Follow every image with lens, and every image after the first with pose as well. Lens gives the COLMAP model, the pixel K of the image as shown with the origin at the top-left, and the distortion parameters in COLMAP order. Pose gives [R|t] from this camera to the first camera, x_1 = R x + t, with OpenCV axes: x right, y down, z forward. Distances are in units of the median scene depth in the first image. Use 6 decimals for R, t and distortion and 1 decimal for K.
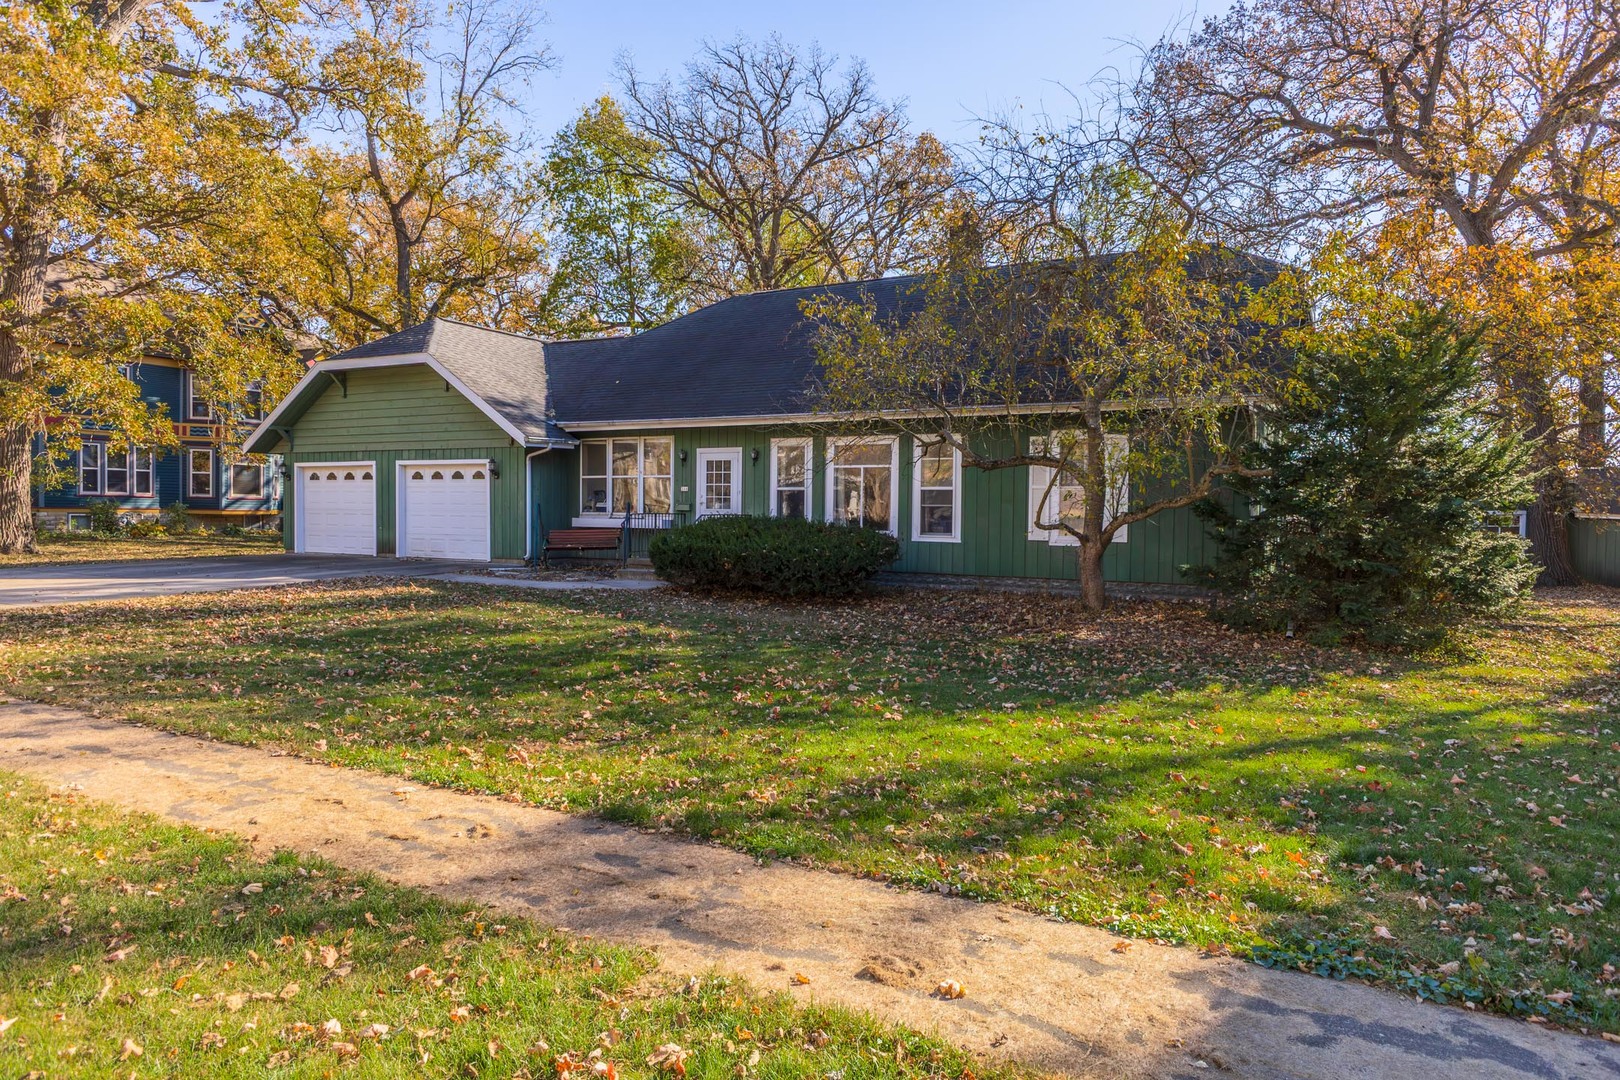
lens RADIAL K [[1032.4, 0, 789.5], [0, 1032.4, 505.9], [0, 0, 1]] dist [0.004009, 0.006767]
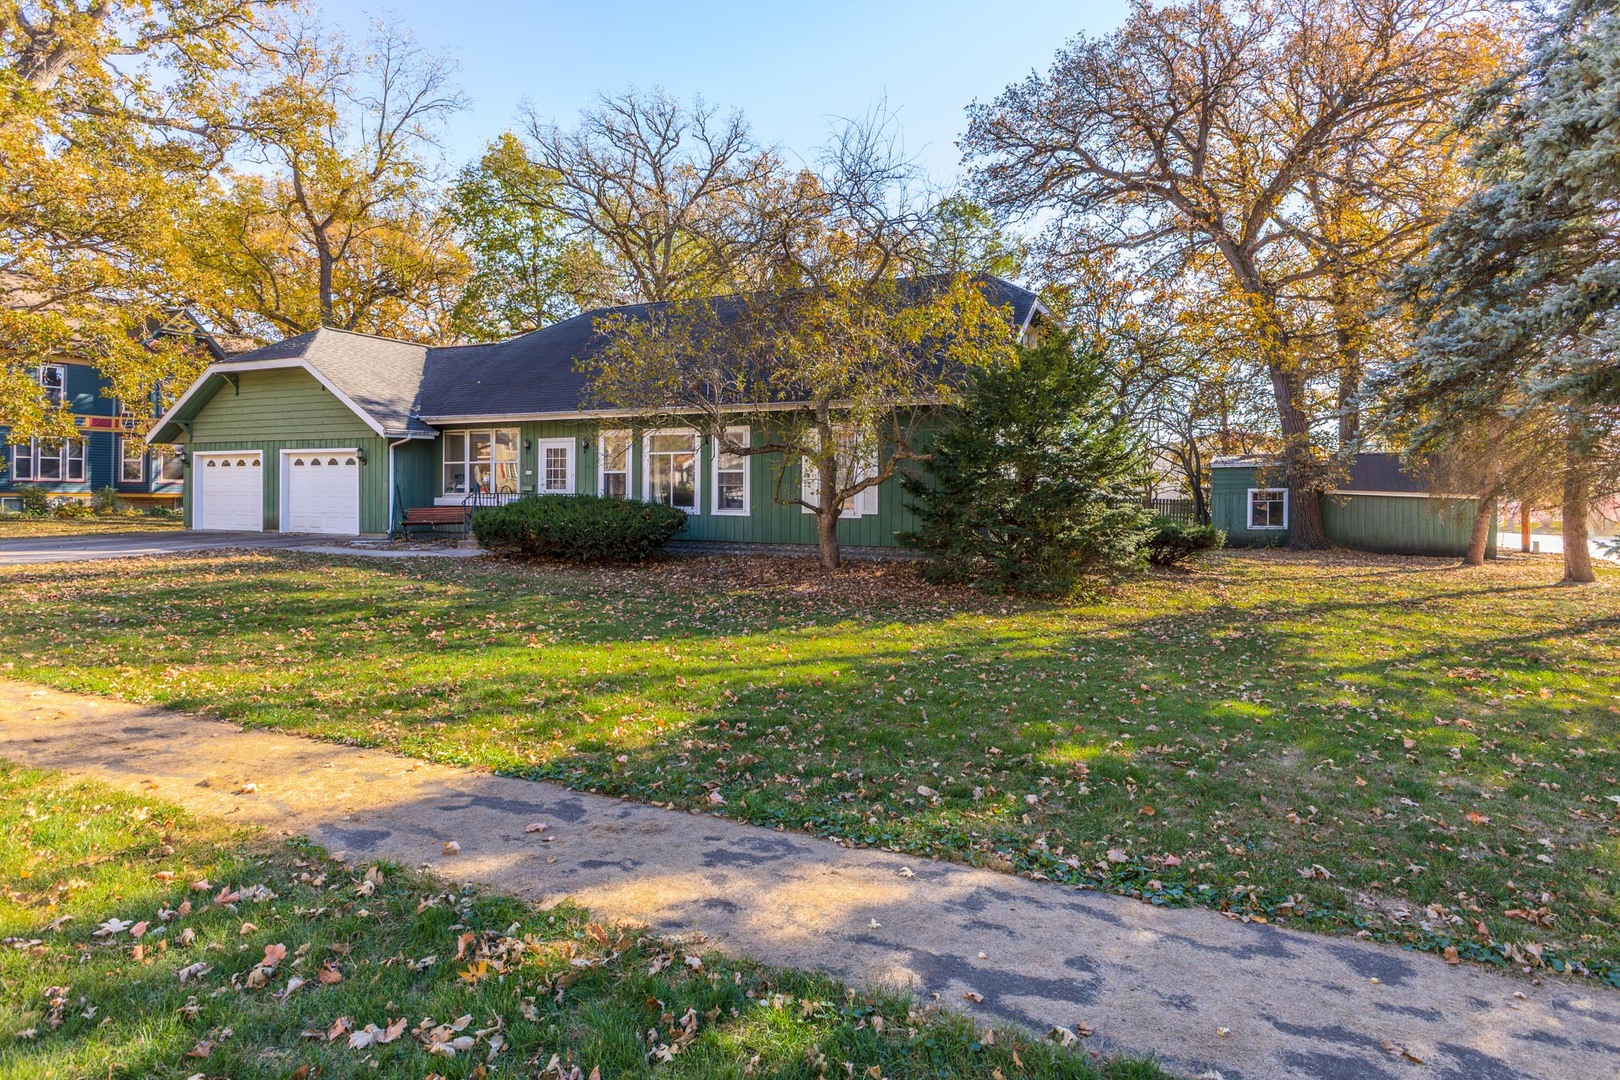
lens RADIAL K [[918.6, 0, 816.4], [0, 918.6, 461.8], [0, 0, 1]] dist [0.000542, -0.002188]
pose [[0.997441, -0.003661, 0.071397, 0.211195], [0.005697, 0.999582, -0.028330, 0.003829], [-0.071263, 0.028665, 0.997046, -0.106094]]
